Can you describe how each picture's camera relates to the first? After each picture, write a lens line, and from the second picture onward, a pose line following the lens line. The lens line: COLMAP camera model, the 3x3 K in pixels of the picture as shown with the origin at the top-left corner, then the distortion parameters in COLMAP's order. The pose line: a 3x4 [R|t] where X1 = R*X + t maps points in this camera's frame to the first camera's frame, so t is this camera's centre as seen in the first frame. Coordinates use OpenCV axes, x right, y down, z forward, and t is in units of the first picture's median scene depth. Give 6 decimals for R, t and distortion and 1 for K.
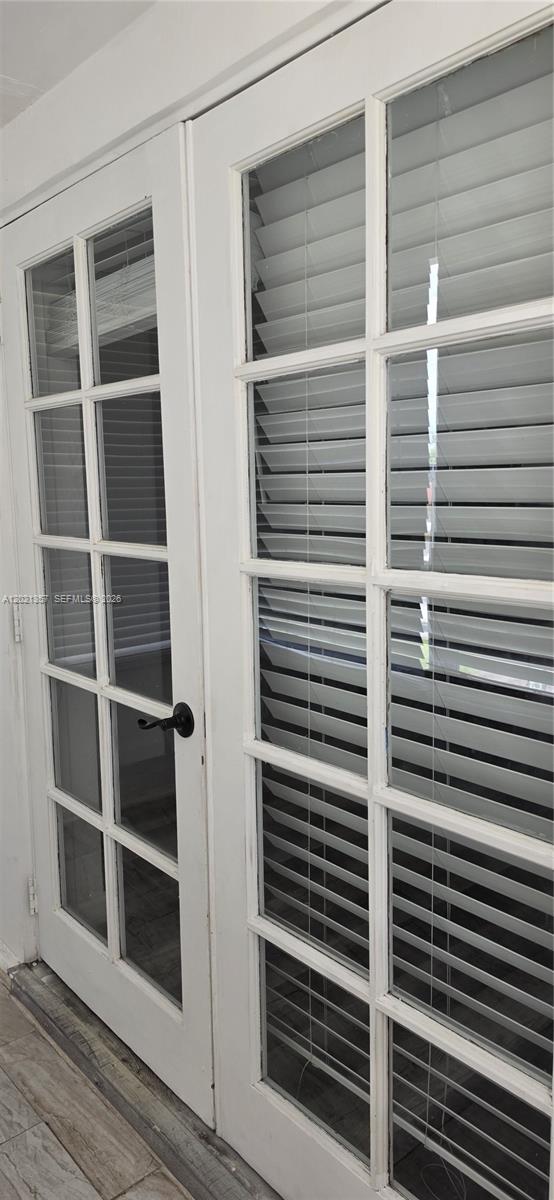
lens RADIAL K [[846.3, 0, 277.0], [0, 846.3, 600.0], [0, 0, 1]] dist [-0.001495, -0.002526]
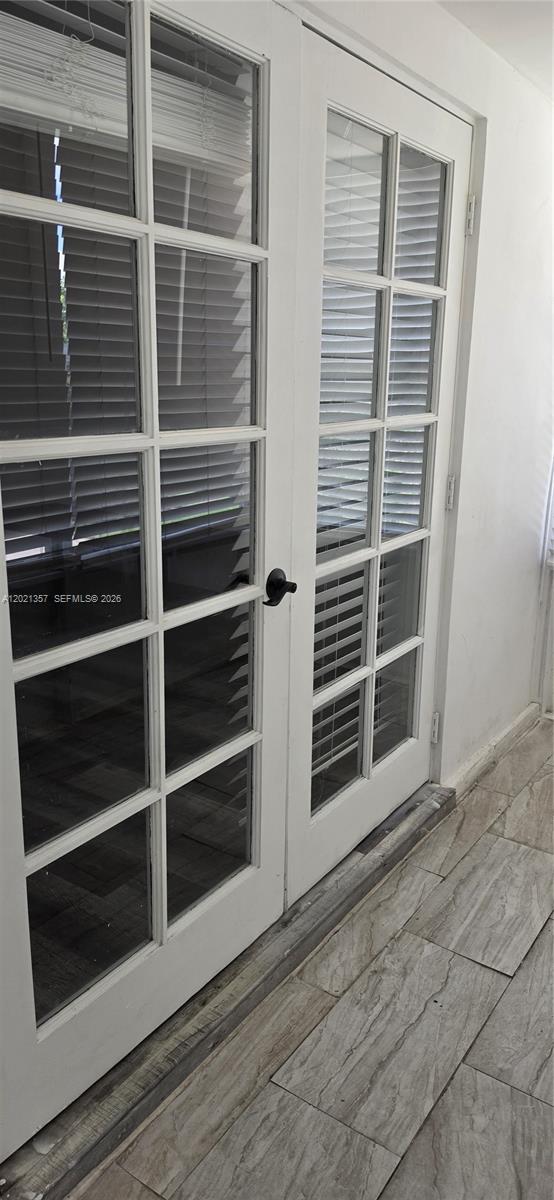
lens RADIAL K [[866.0, 0, 277.0], [0, 866.0, 600.0], [0, 0, 1]] dist [0.081595, -0.132107]
pose [[-0.283343, -0.234703, 0.929856, -1.038641], [0.118790, 0.953535, 0.276877, -0.133109], [-0.951633, 0.188909, -0.242297, 1.132319]]
